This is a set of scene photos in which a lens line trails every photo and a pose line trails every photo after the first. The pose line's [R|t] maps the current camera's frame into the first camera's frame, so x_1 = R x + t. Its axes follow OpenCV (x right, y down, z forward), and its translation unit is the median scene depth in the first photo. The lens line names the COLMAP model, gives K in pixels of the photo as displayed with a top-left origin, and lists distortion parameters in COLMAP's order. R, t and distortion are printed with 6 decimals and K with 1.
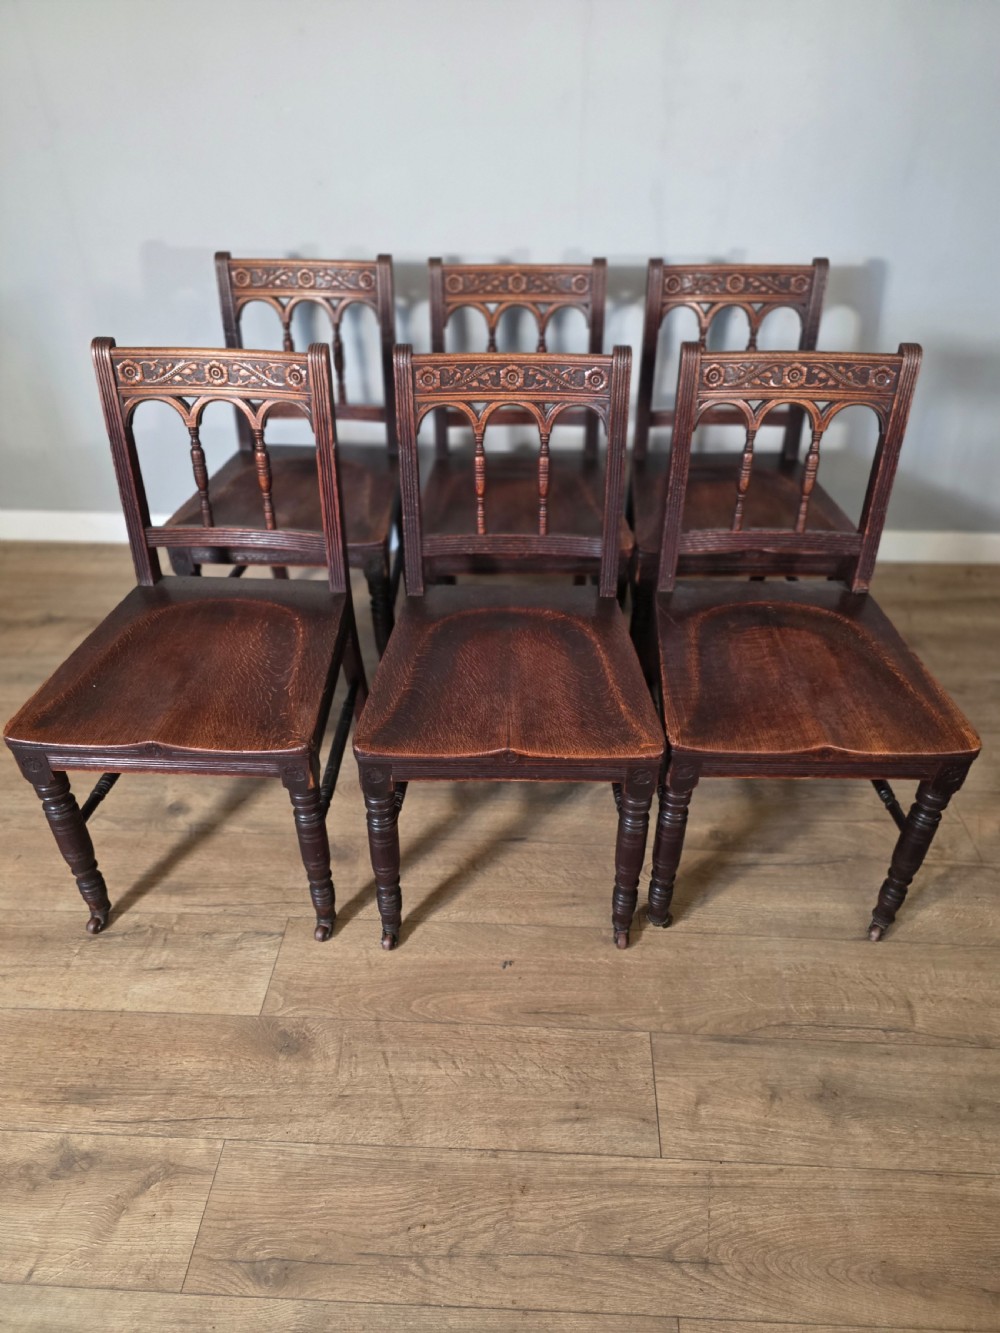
lens RADIAL K [[894.1, 0, 523.1], [0, 894.1, 662.6], [0, 0, 1]] dist [0.038842, -0.037752]
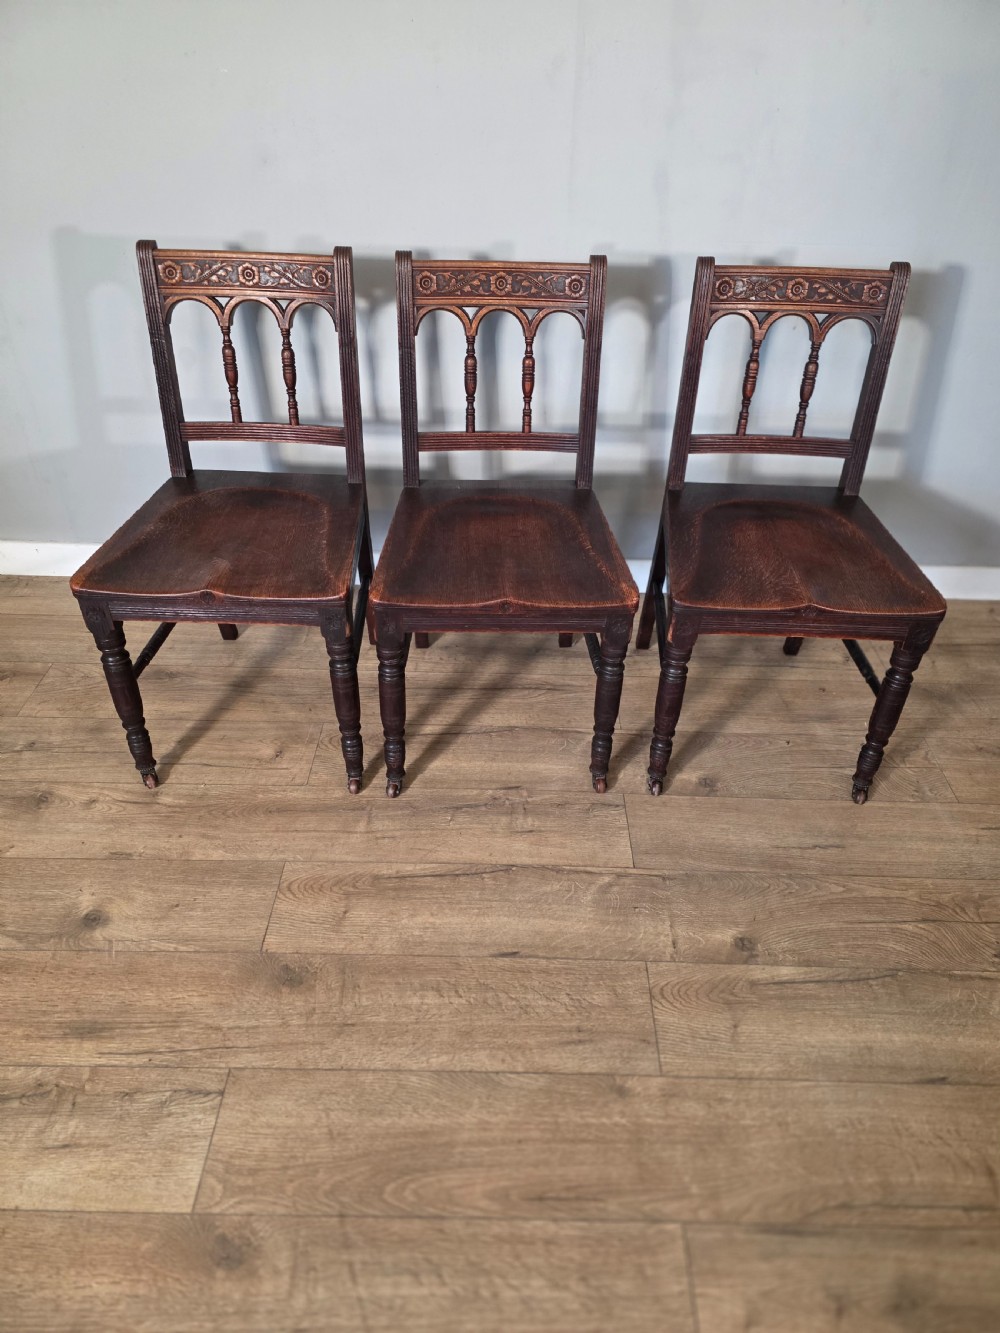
lens RADIAL K [[894.1, 0, 516.4], [0, 894.1, 672.7], [0, 0, 1]] dist [0.038842, -0.037752]
pose [[0.999179, -0.003899, 0.040329, -0.034770], [0.003328, 0.999894, 0.014209, -0.085192], [-0.040380, -0.014063, 0.999085, 0.186645]]
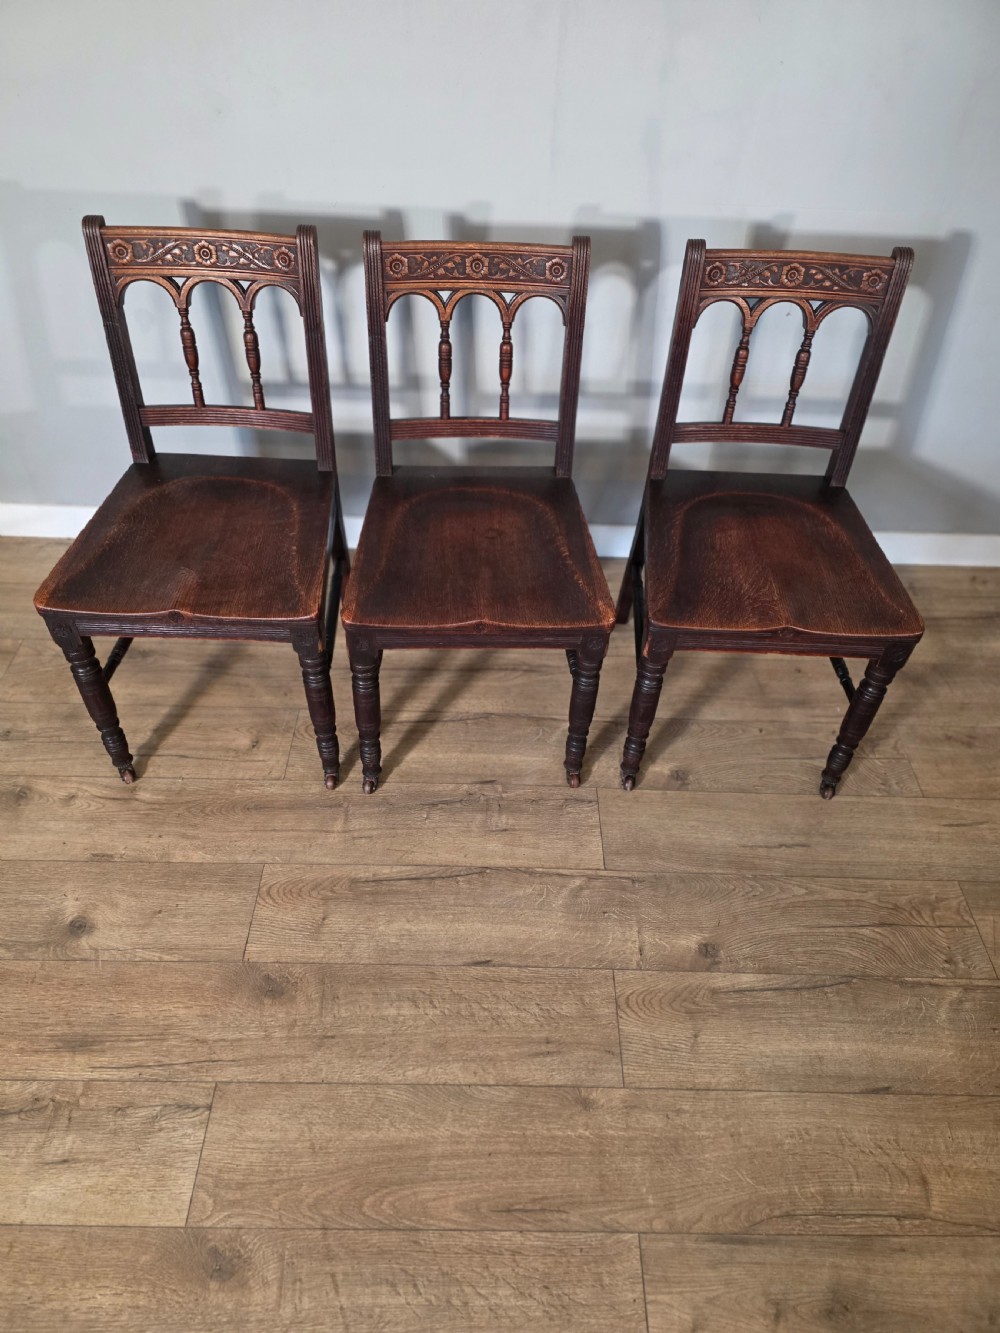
lens RADIAL K [[894.1, 0, 509.2], [0, 894.1, 672.8], [0, 0, 1]] dist [0.038842, -0.037752]
pose [[0.998650, -0.003438, 0.051839, -0.026014], [-0.004715, 0.987693, 0.156333, -0.241374], [-0.051738, -0.156366, 0.986343, 0.203582]]
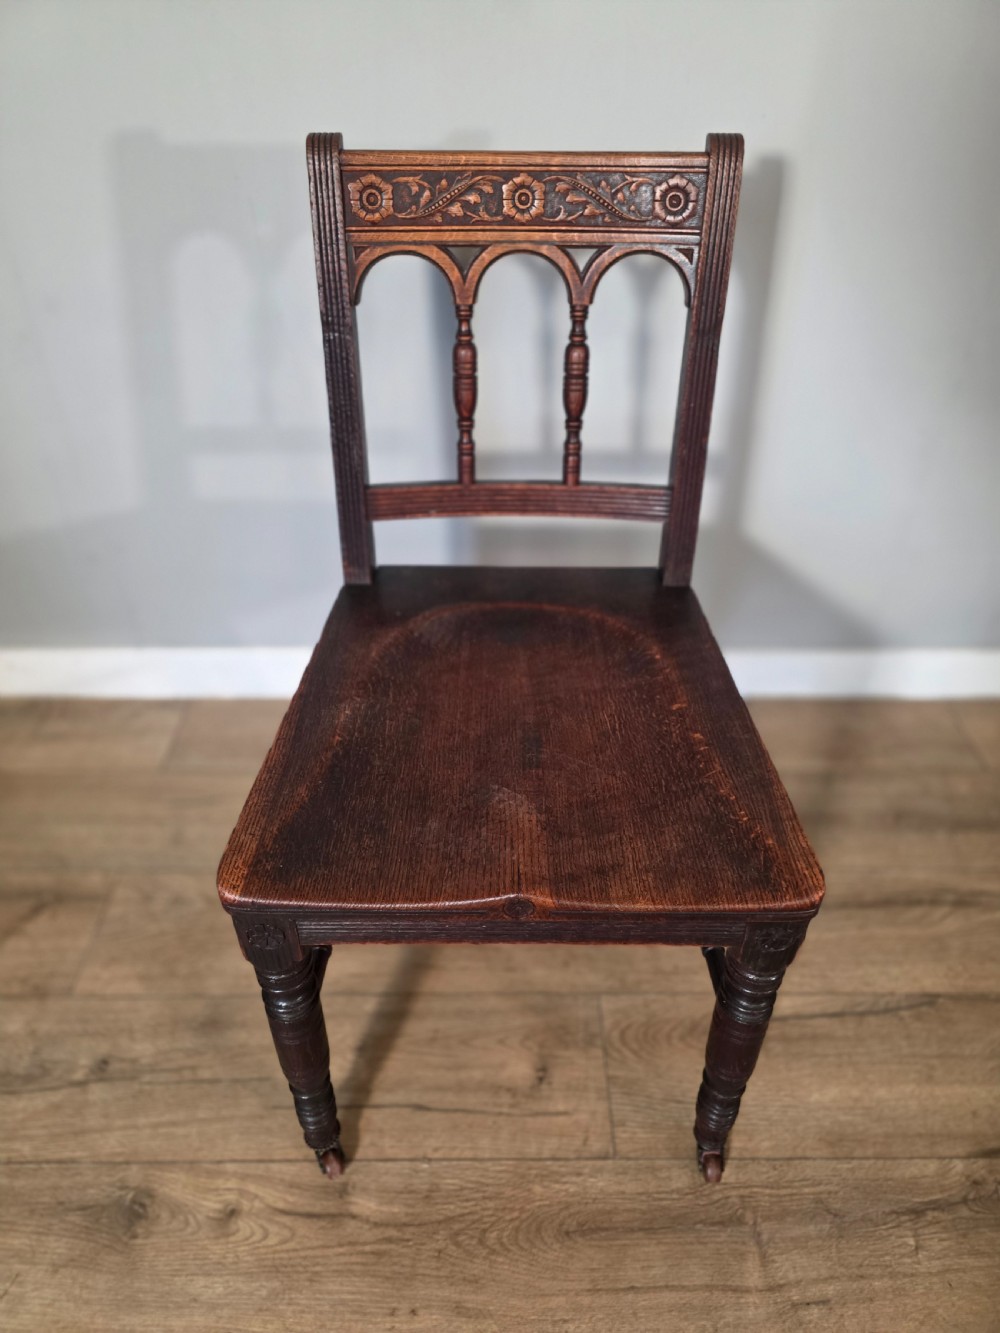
lens RADIAL K [[905.7, 0, 499.9], [0, 905.7, 666.8], [0, 0, 1]] dist [0.050635, -0.060162]
pose [[0.999168, -0.027485, 0.030117, -0.339807], [0.026394, 0.999003, 0.036018, -0.283237], [-0.031077, -0.035193, 0.998897, 0.715906]]
